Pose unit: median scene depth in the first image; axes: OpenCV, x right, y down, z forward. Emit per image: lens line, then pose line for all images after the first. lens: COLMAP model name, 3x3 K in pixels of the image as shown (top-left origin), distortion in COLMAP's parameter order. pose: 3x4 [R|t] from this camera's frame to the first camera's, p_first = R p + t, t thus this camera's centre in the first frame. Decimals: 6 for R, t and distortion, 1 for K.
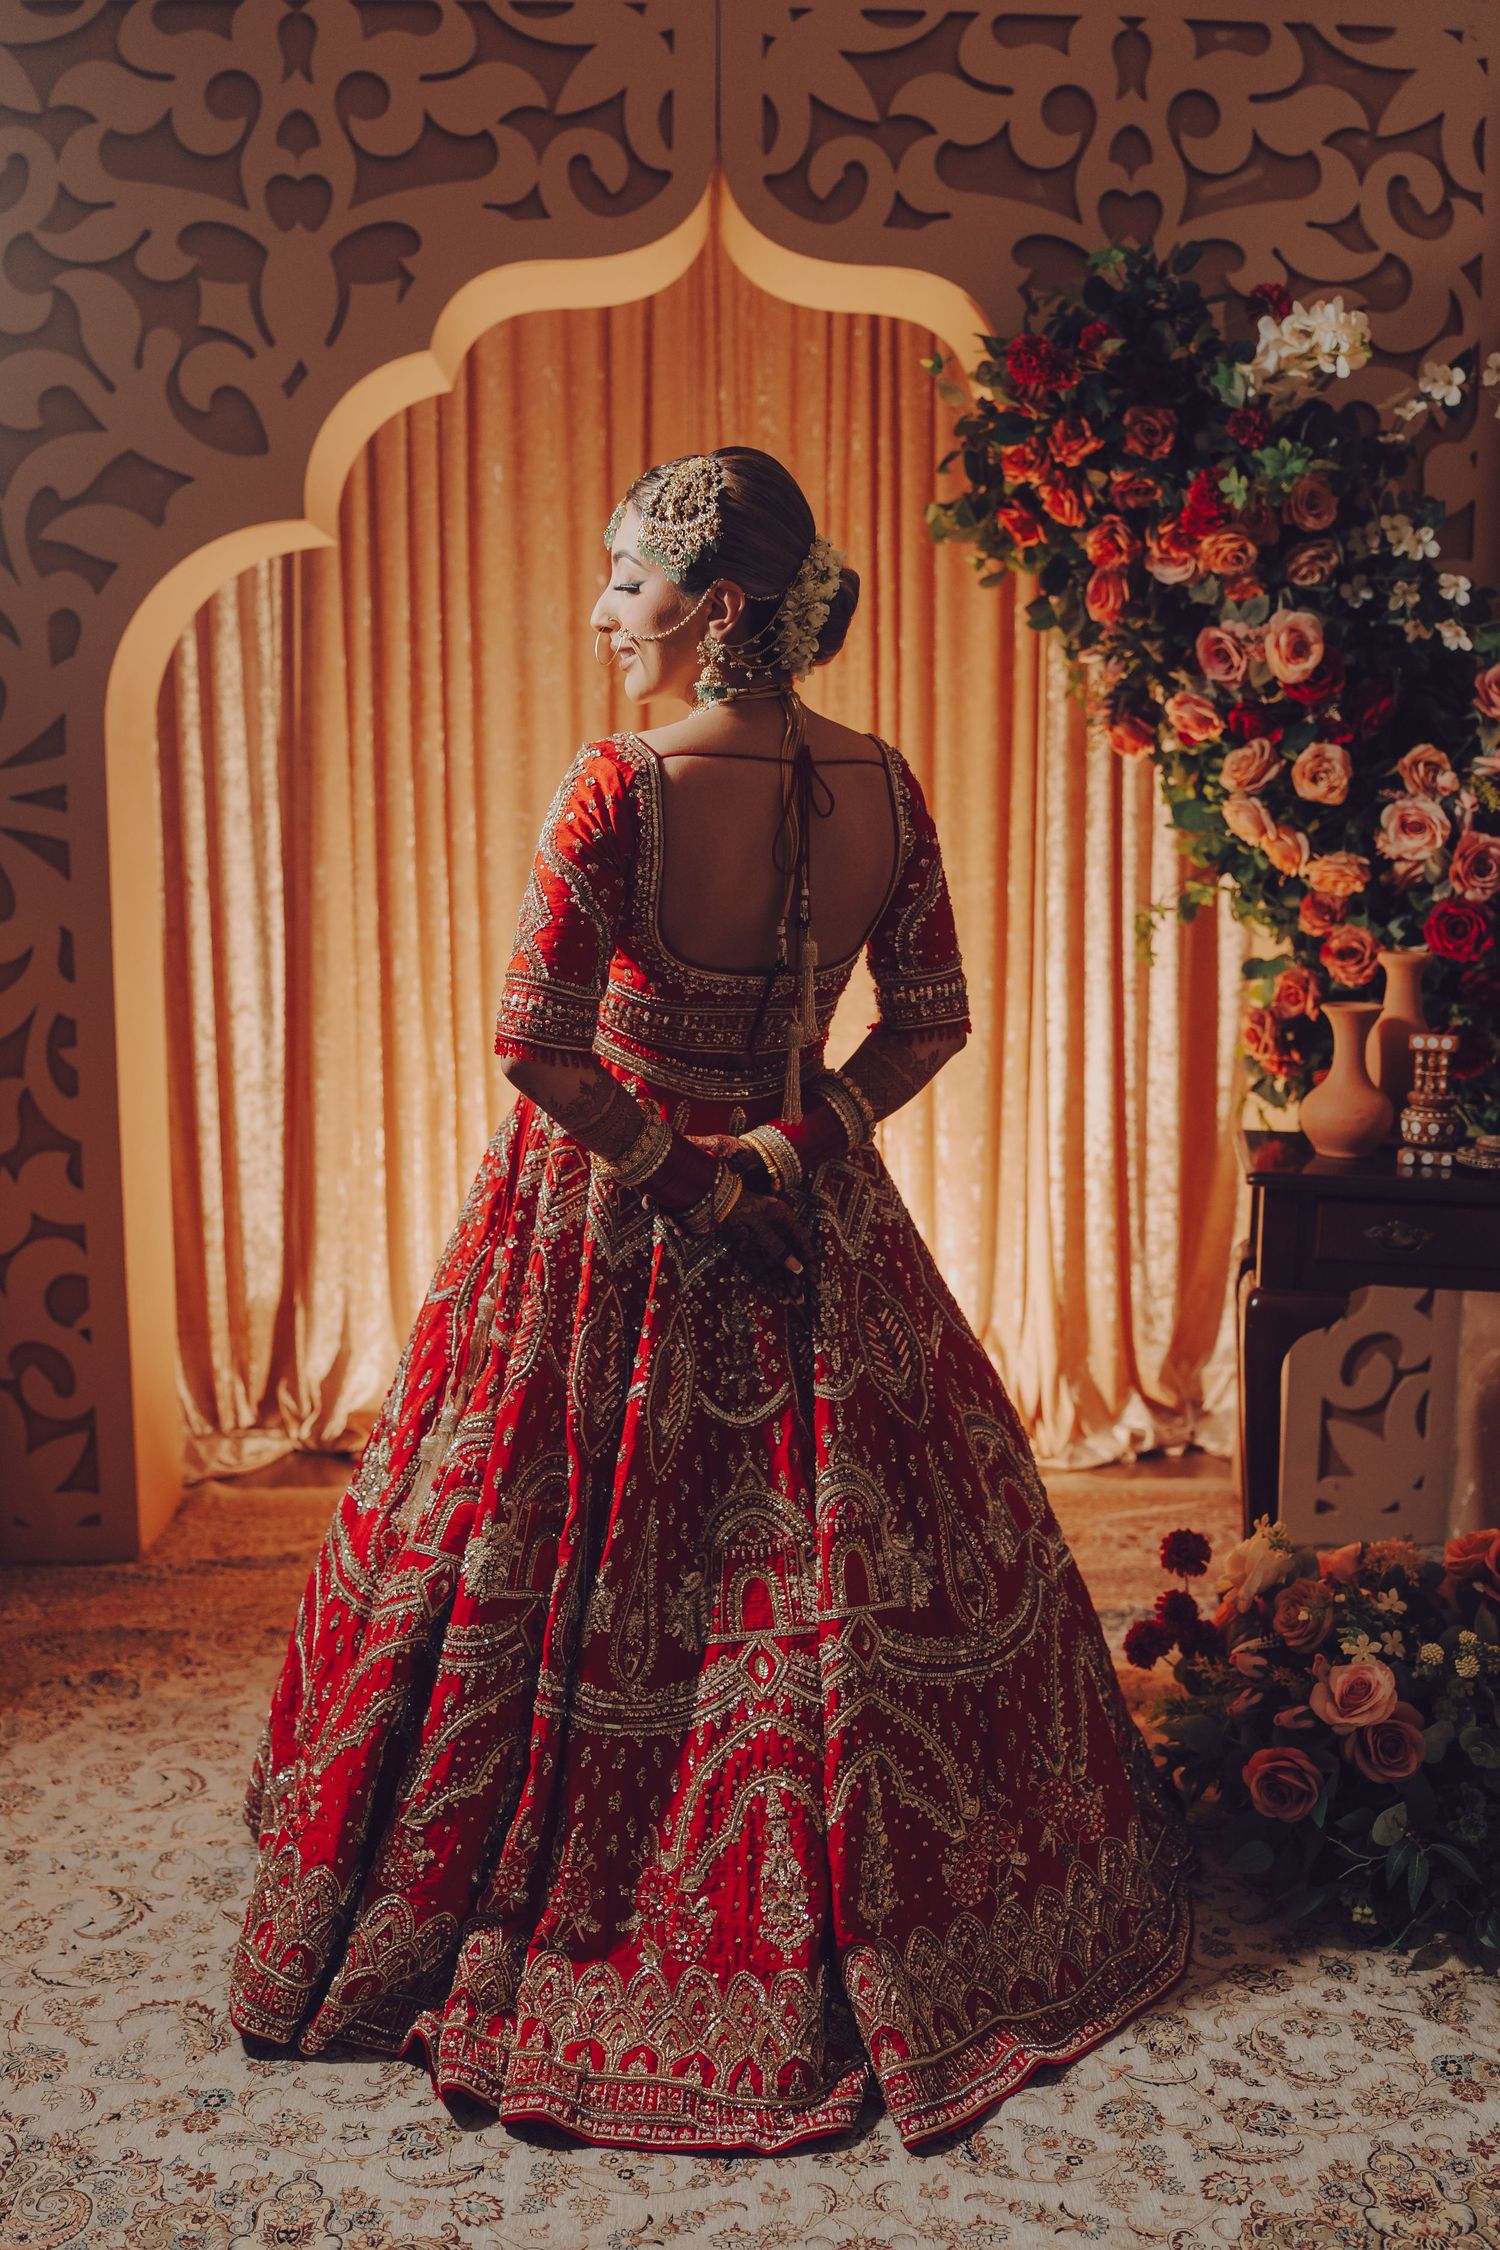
lens RADIAL K [[1918.2, 0, 749.0], [0, 1918.2, 1112.1], [0, 0, 1]] dist [-0.067203, -0.012515]
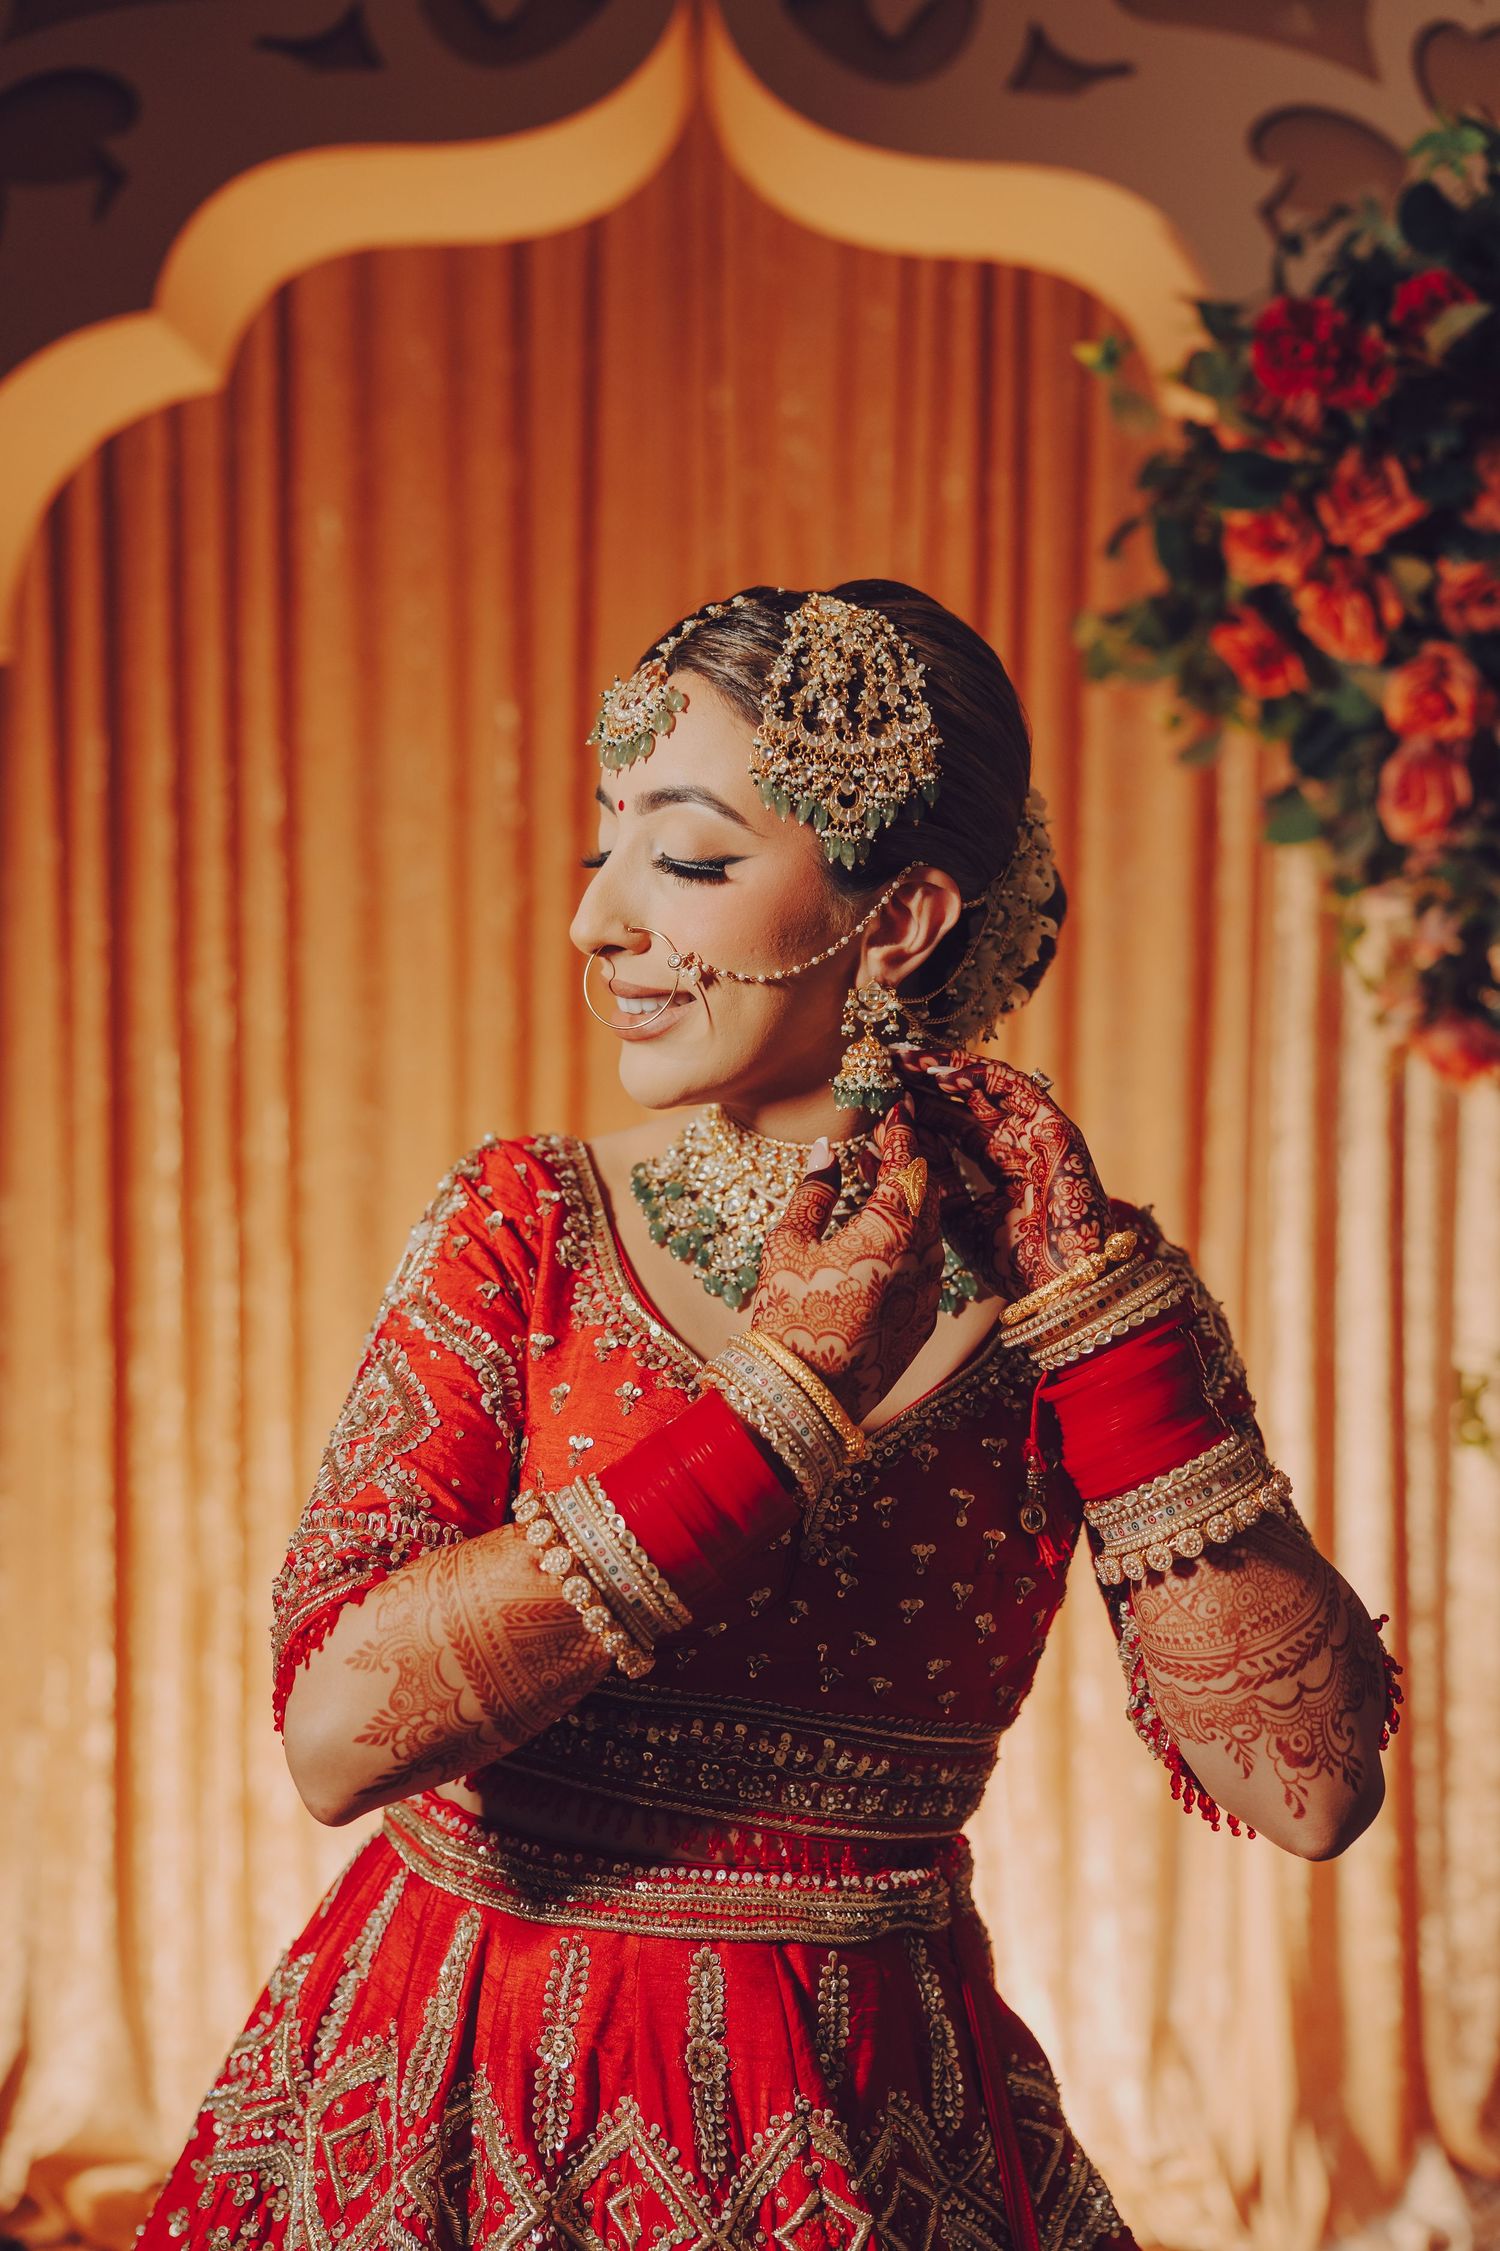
lens RADIAL K [[2501.8, 0, 778.5], [0, 2501.8, 1124.4], [0, 0, 1]] dist [0.110355, -0.260180]
pose [[0.999783, 0.015818, -0.013526, 0.020820], [-0.016740, 0.997336, -0.071001, -0.125447], [0.012367, 0.071212, 0.997385, 0.305233]]
